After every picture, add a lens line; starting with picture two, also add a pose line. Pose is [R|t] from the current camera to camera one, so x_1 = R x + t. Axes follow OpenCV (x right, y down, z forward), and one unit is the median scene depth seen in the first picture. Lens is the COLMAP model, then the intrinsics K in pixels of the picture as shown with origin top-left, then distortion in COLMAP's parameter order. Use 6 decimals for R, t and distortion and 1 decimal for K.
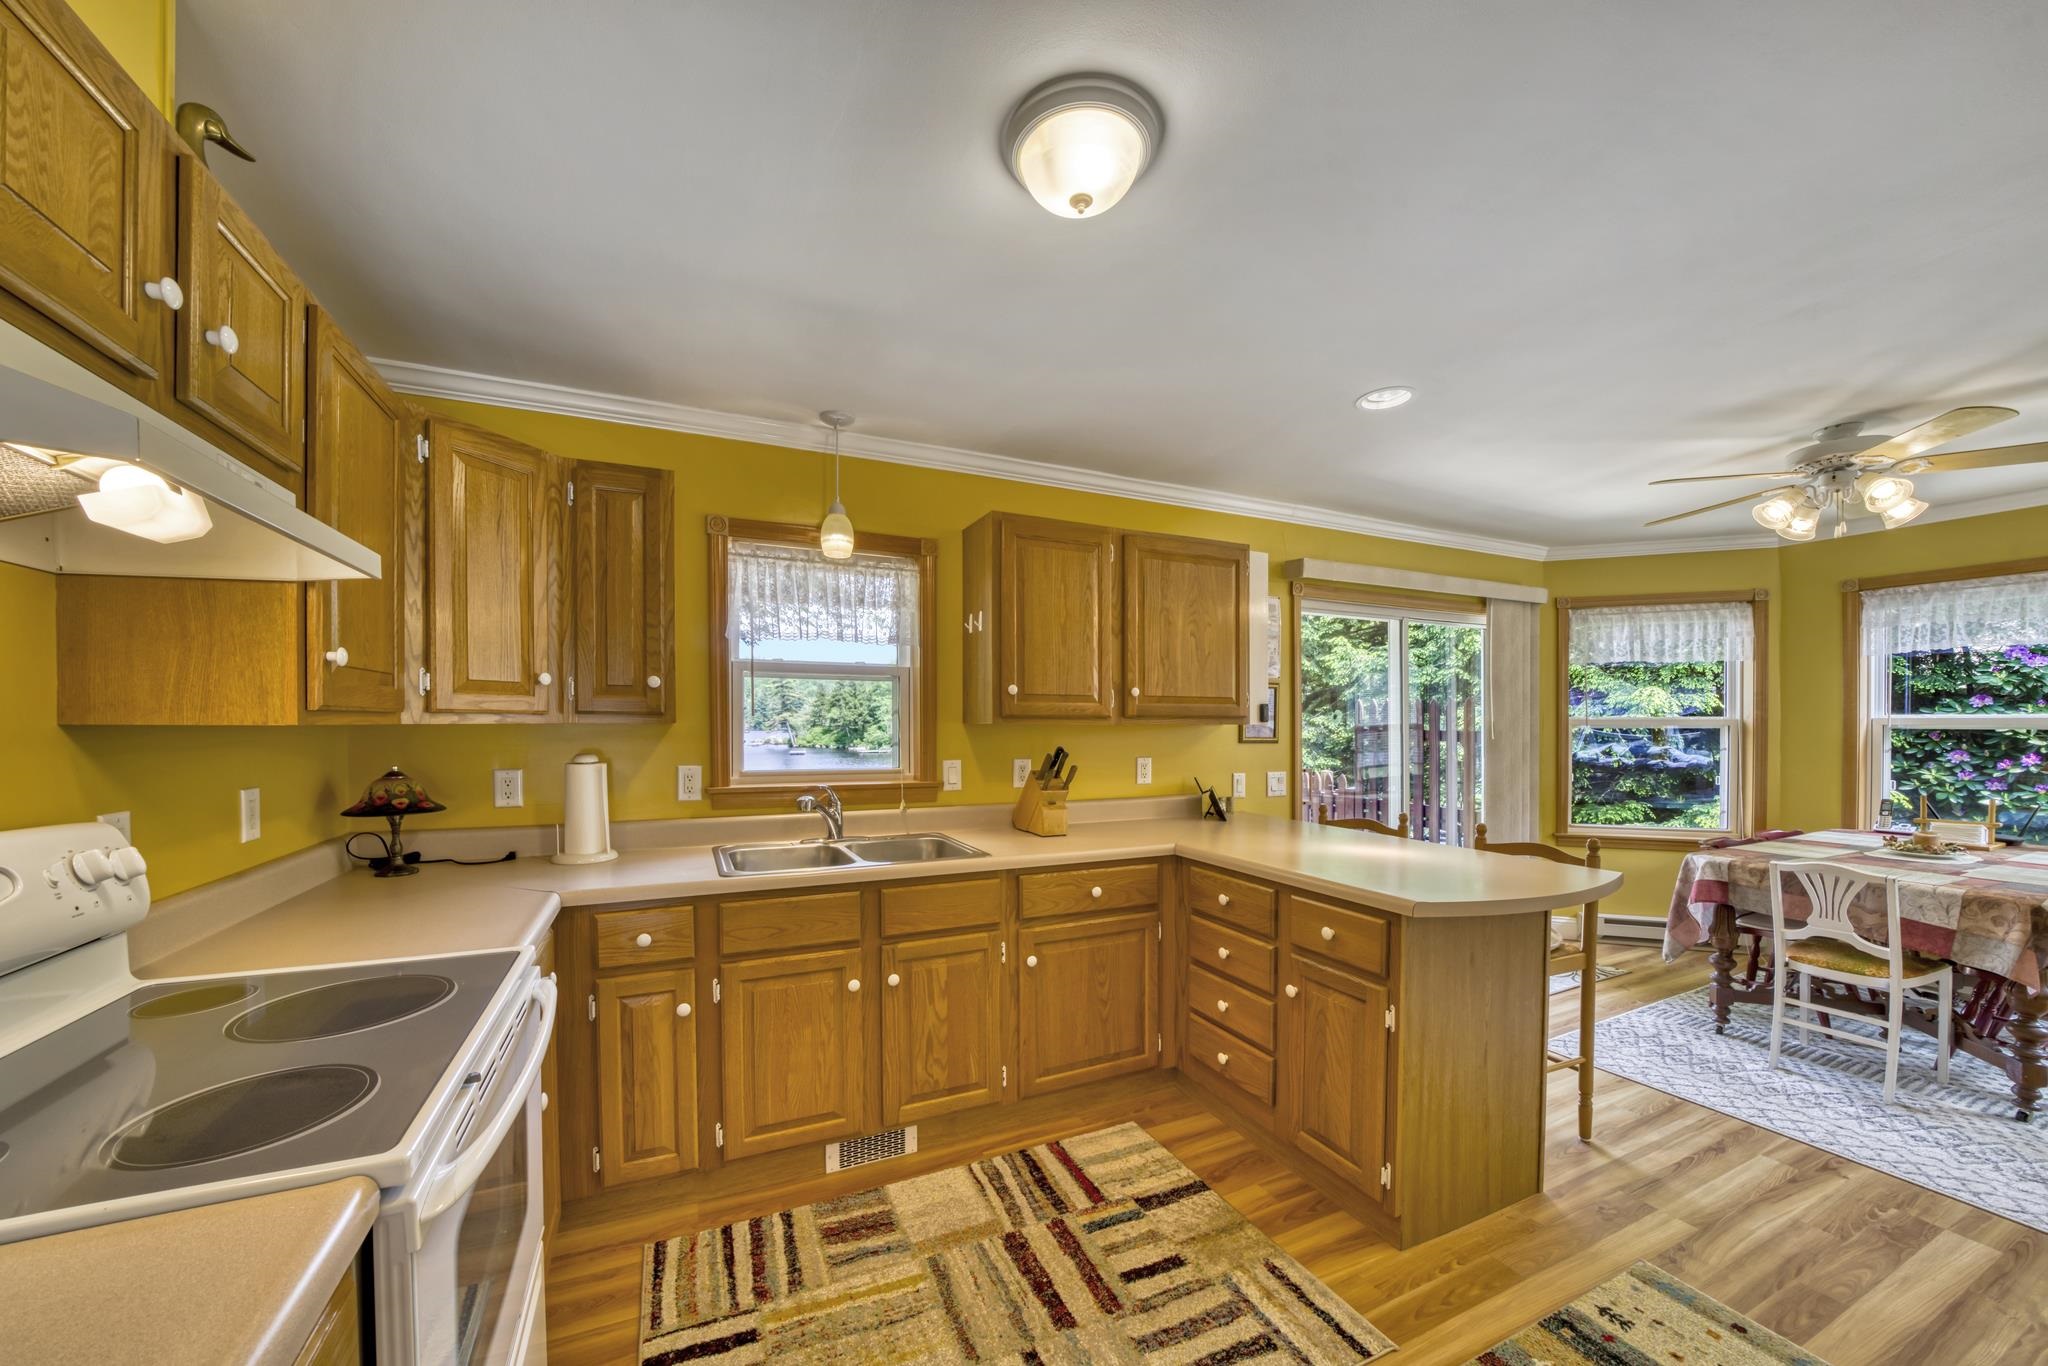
lens RADIAL K [[742.2, 0, 994.4], [0, 742.2, 732.5], [0, 0, 1]] dist [-0.026266, 0.000000]
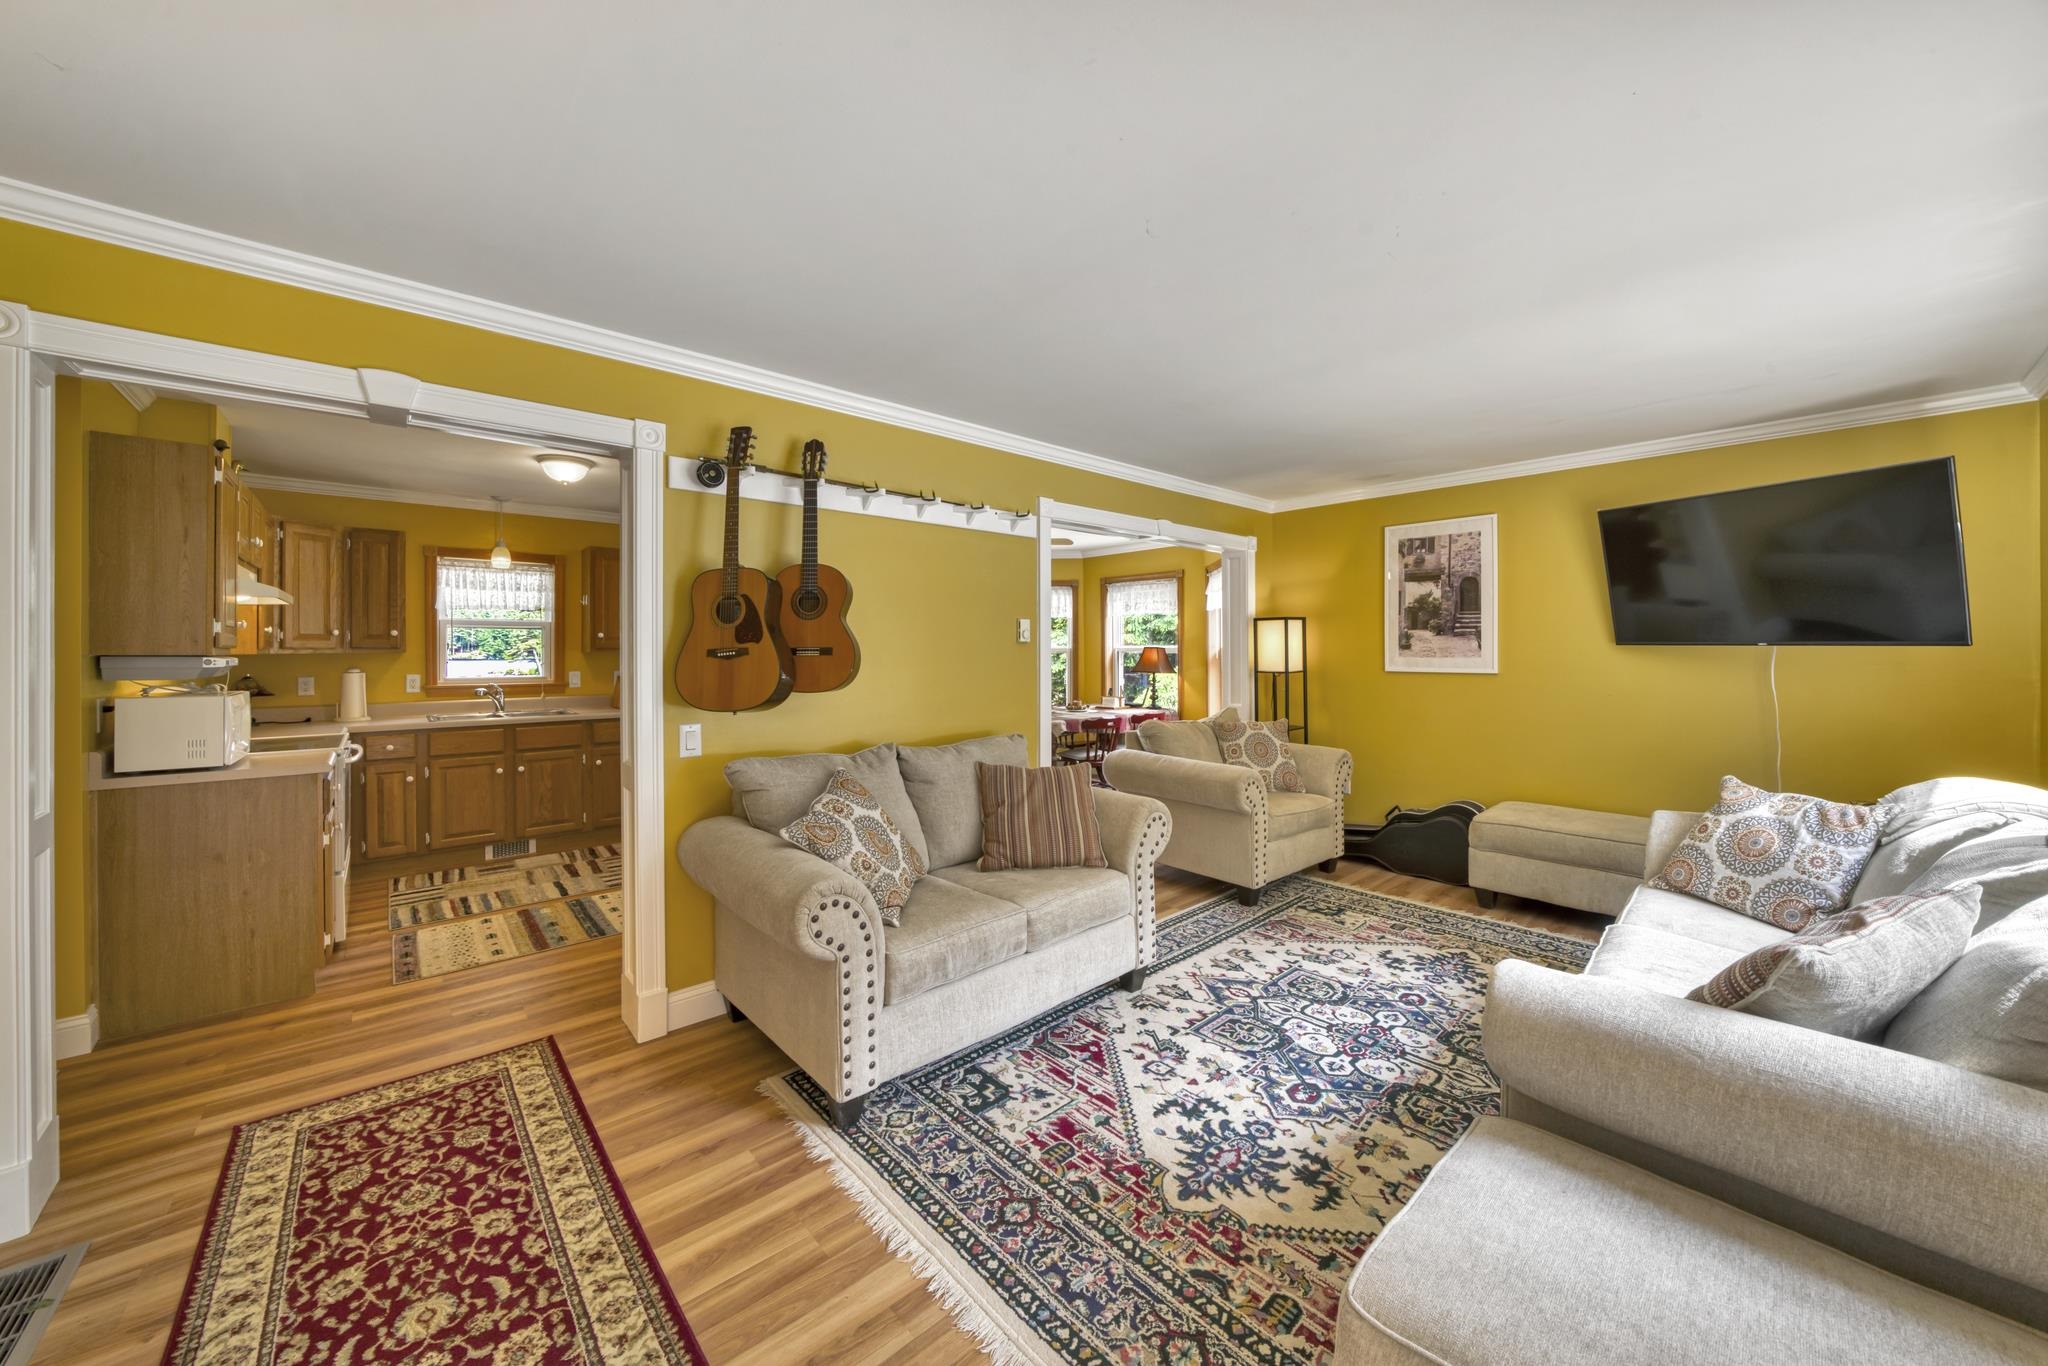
lens RADIAL K [[735.6, 0, 1011.8], [0, 735.6, 646.2], [0, 0, 1]] dist [-0.025075, 0.000215]
pose [[0.953799, -0.001722, 0.300440, 0.532669], [0.007196, 0.999828, -0.017115, 0.014949], [-0.300358, 0.018487, 0.953647, -1.322546]]
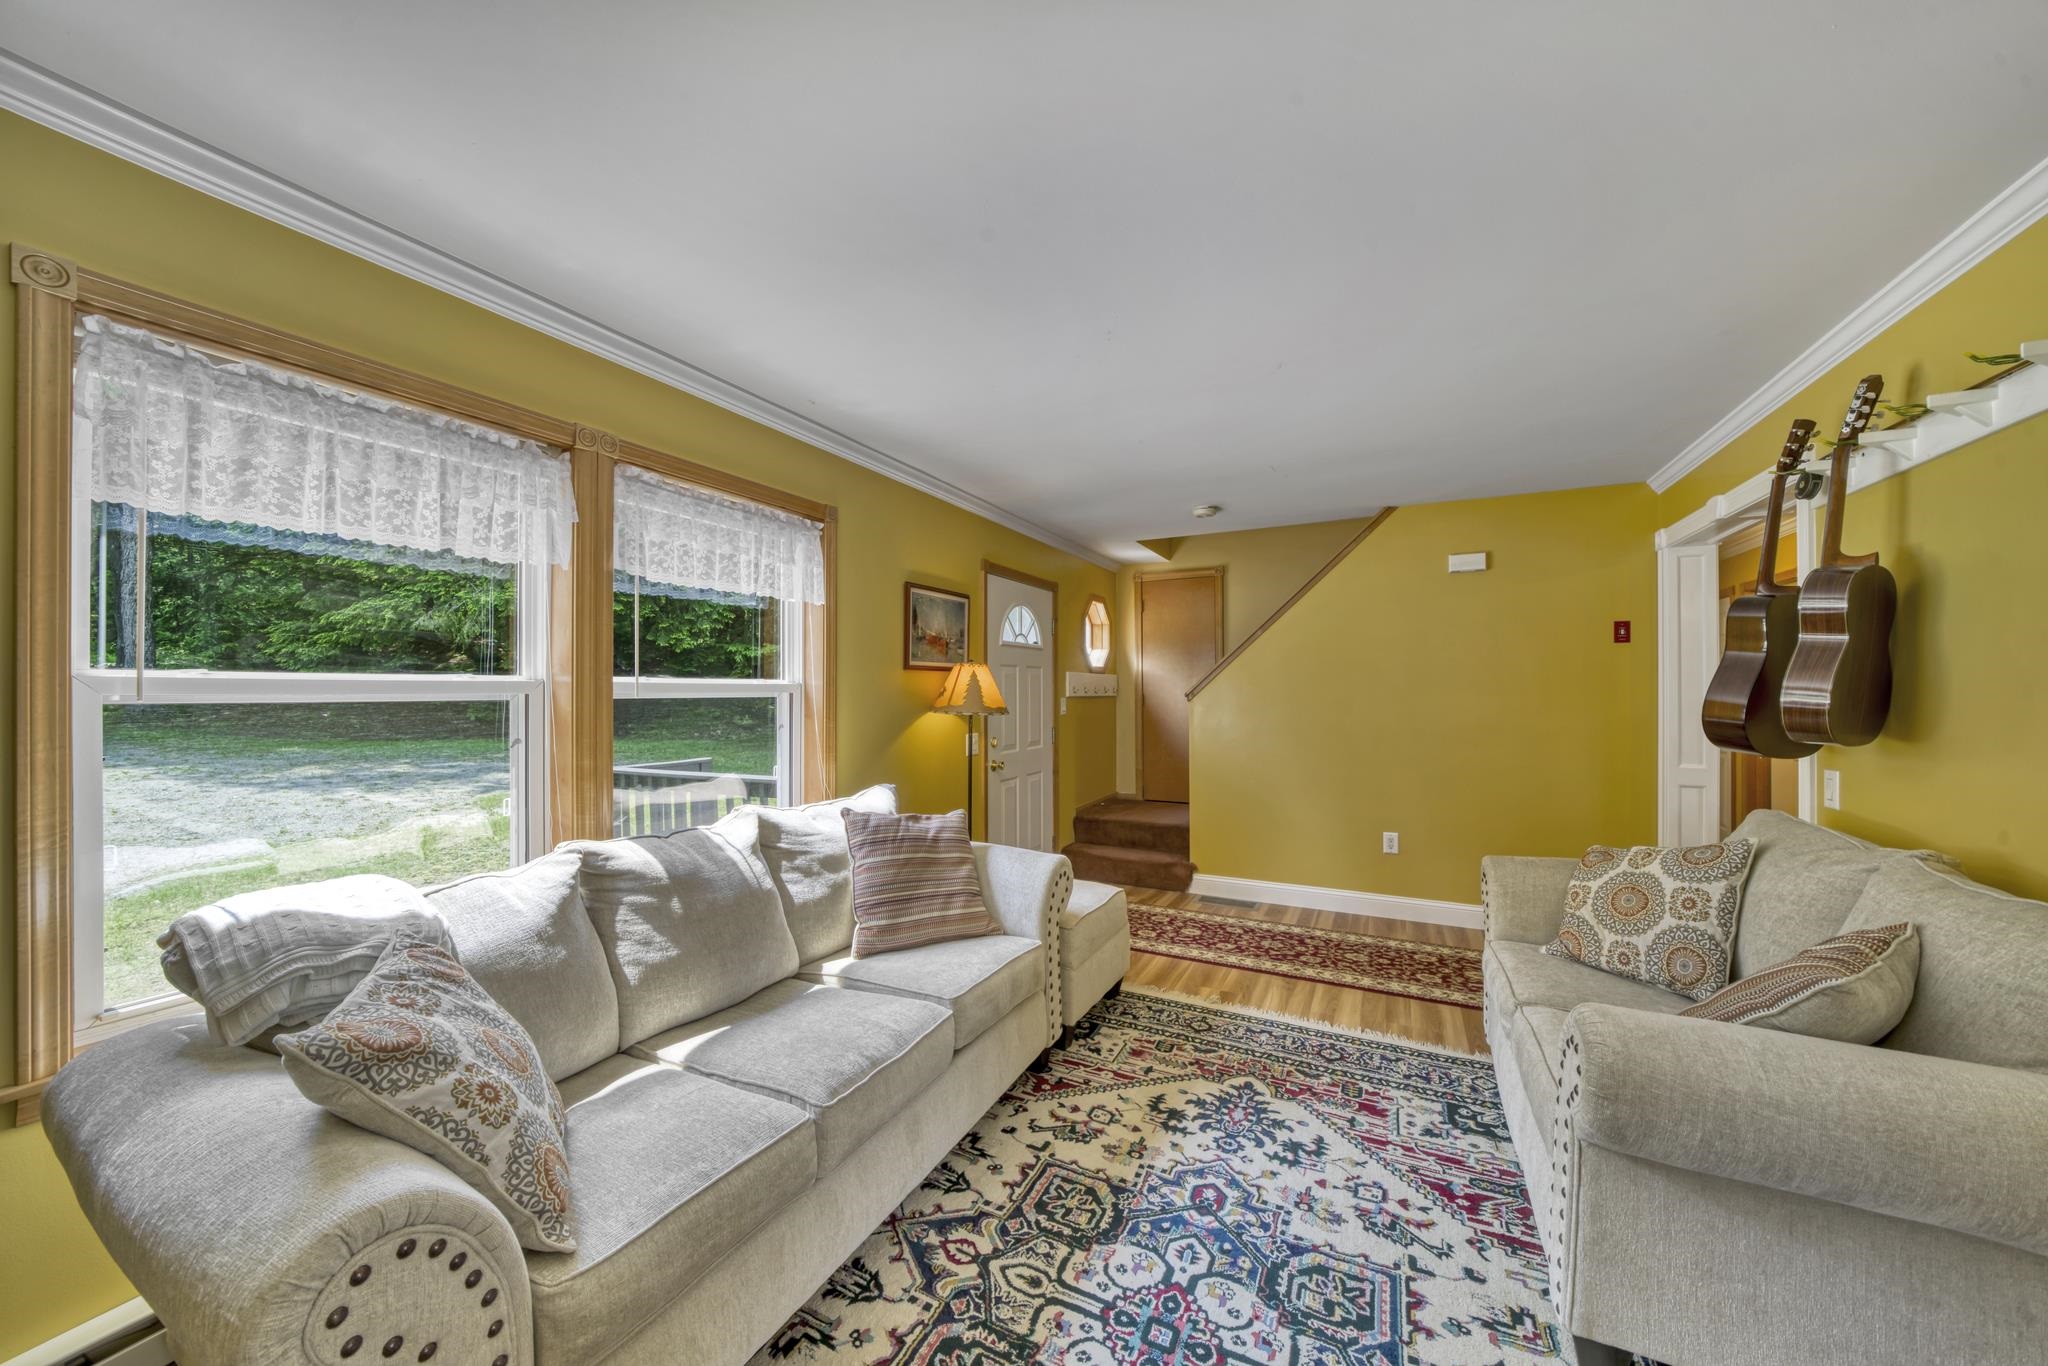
lens RADIAL K [[710.2, 0, 1022.6], [0, 710.2, 715.8], [0, 0, 1]] dist [-0.023448, 0.000002]
pose [[-0.781156, 0.023598, -0.623890, 1.745660], [-0.005698, 0.998974, 0.044920, 0.002563], [0.624310, 0.038644, -0.780220, -0.136325]]
